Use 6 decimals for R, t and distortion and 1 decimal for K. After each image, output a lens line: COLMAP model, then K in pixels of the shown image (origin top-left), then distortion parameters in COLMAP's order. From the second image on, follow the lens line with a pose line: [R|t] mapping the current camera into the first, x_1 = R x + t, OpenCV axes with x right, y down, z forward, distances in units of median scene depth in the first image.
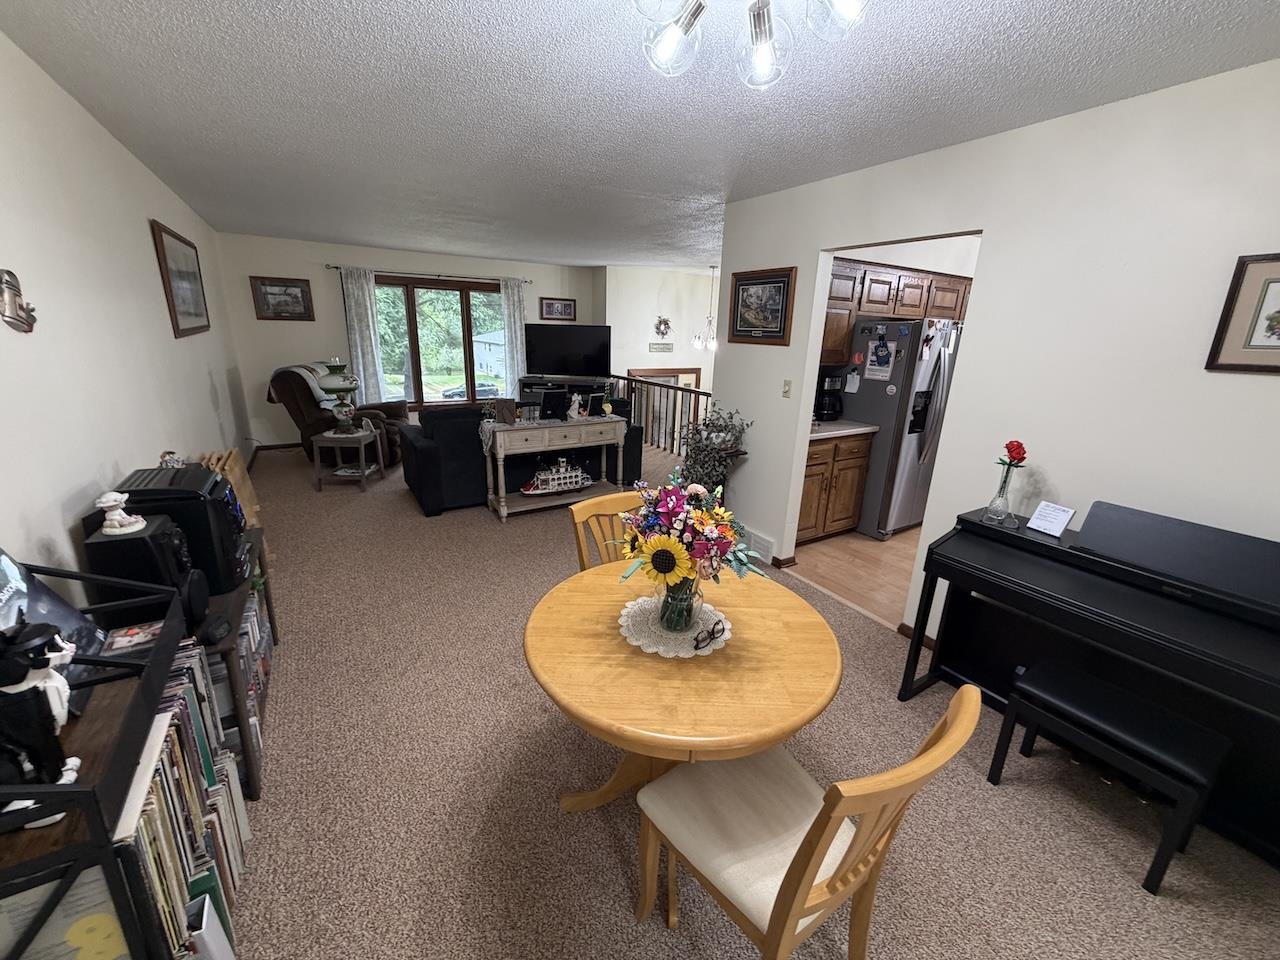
lens RADIAL K [[514.5, 0, 640.0], [0, 514.5, 480.0], [0, 0, 1]] dist [-0.002076, -0.000361]
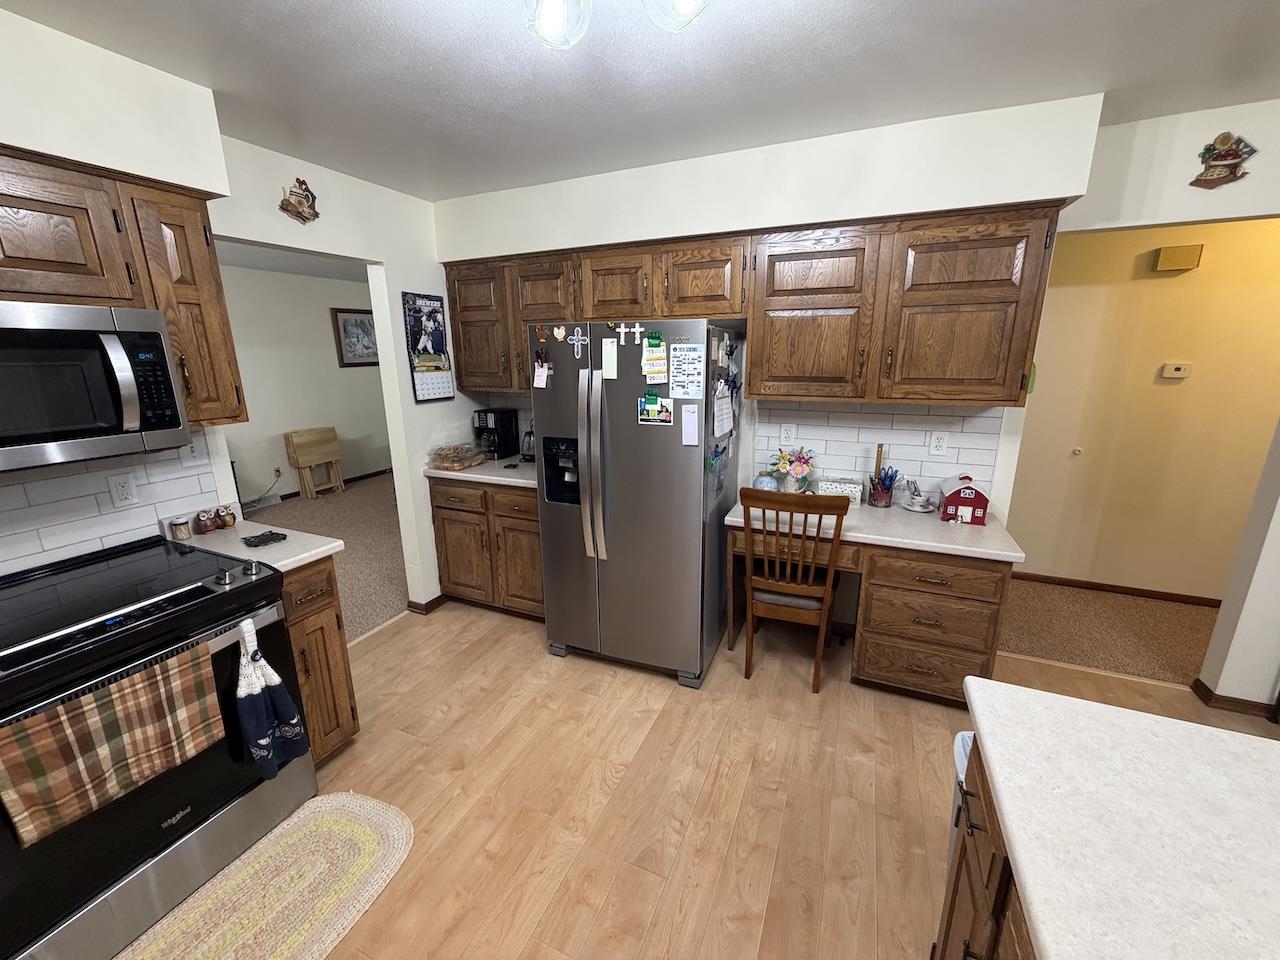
lens RADIAL K [[514.5, 0, 640.0], [0, 514.5, 480.0], [0, 0, 1]] dist [-0.002076, -0.000361]
pose [[0.566978, 0.161741, -0.807698, 0.717898], [-0.199258, 0.978343, 0.056039, -0.112381], [0.799270, 0.129168, 0.586927, 0.454913]]
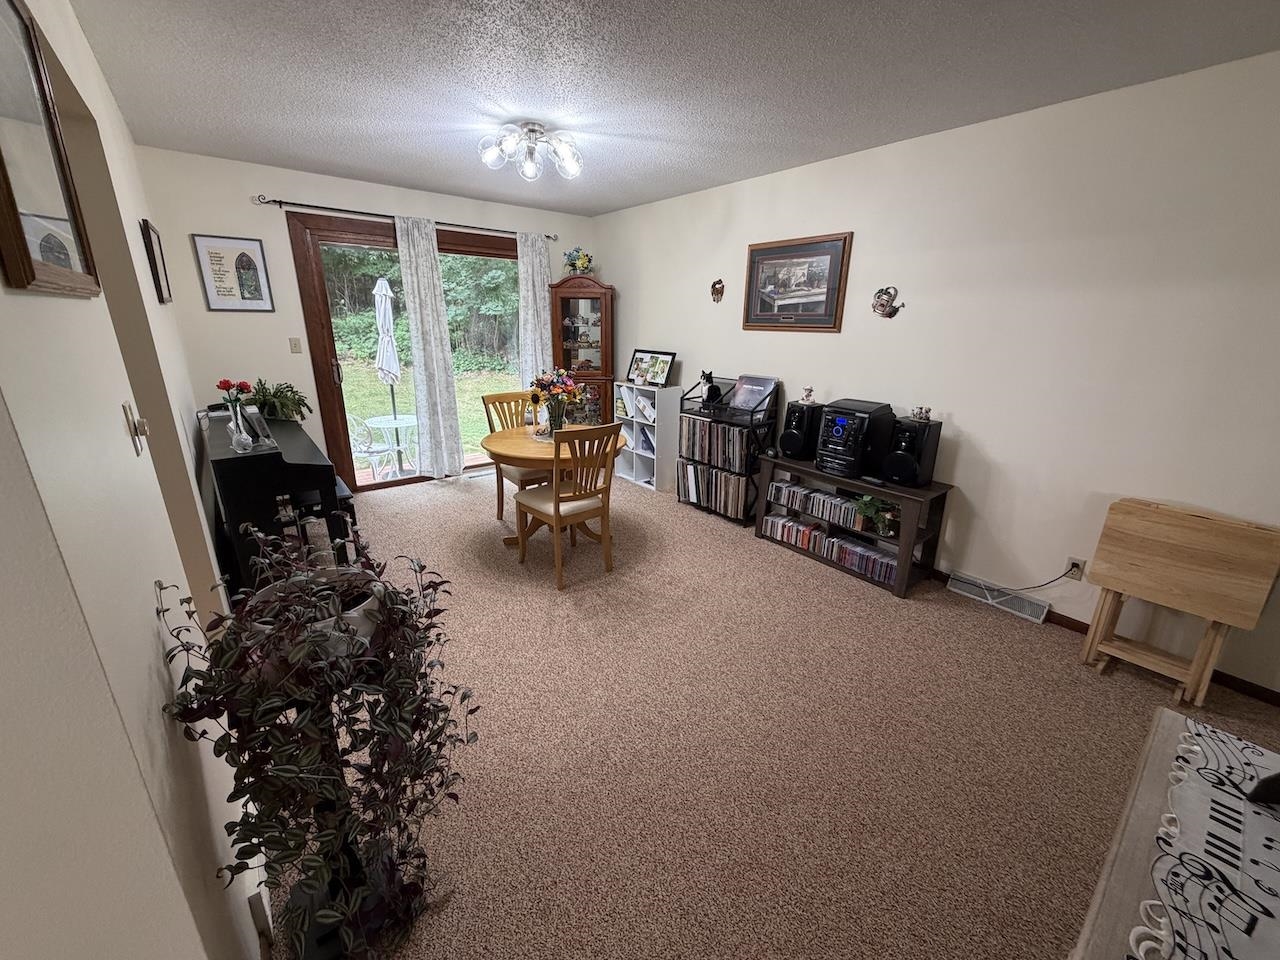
lens RADIAL K [[505.3, 0, 640.0], [0, 505.3, 480.0], [0, 0, 1]] dist [0.000025, -0.000017]
pose [[-0.991522, -0.009139, -0.129614, 0.007976], [-0.079907, 0.829485, 0.552783, -0.203453], [0.102461, 0.558454, -0.823184, 0.736726]]
